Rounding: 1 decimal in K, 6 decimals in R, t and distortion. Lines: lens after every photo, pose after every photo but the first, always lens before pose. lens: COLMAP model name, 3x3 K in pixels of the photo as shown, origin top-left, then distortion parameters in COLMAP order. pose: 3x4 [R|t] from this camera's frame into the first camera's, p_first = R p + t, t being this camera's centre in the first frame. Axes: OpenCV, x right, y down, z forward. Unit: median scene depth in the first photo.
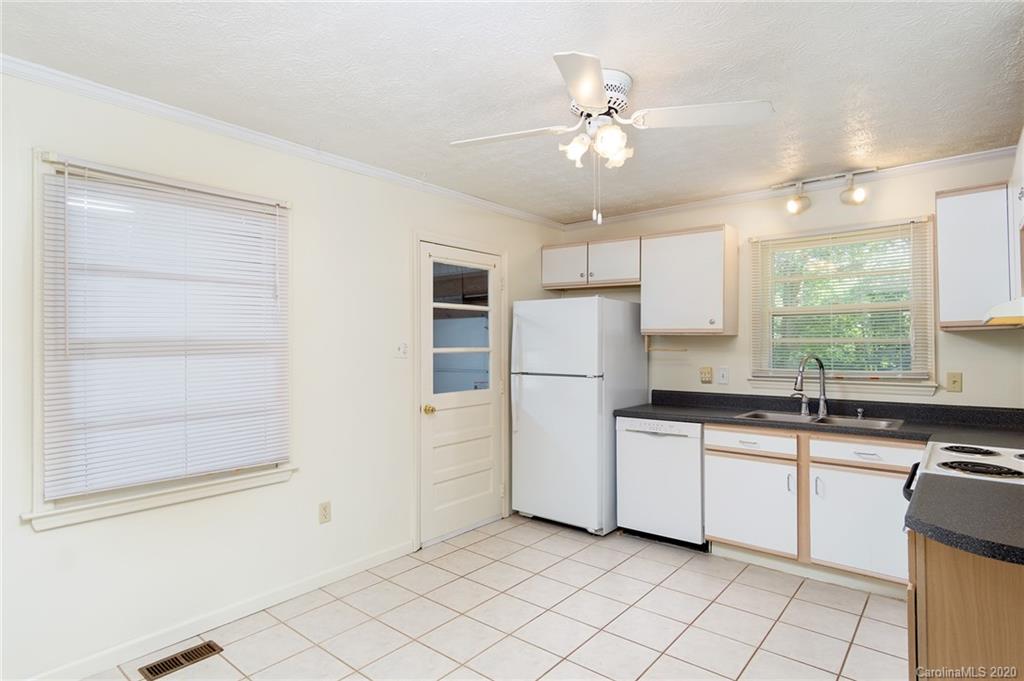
lens RADIAL K [[537.6, 0, 506.3], [0, 537.6, 338.8], [0, 0, 1]] dist [0.003727, 0.000877]
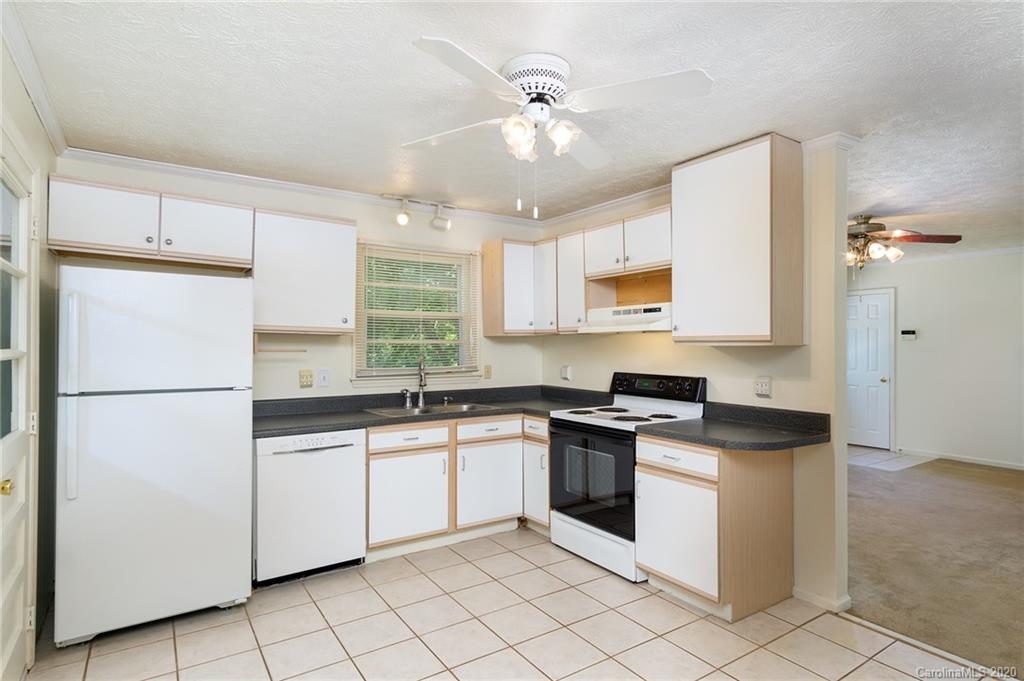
lens RADIAL K [[543.9, 0, 512.0], [0, 543.9, 340.5], [0, 0, 1]] dist [-0.000050, 0.000679]
pose [[0.282268, 0.010961, 0.959273, -0.473455], [-0.013391, 0.999882, -0.007485, 0.006653], [-0.959242, -0.010733, 0.282381, 0.476276]]
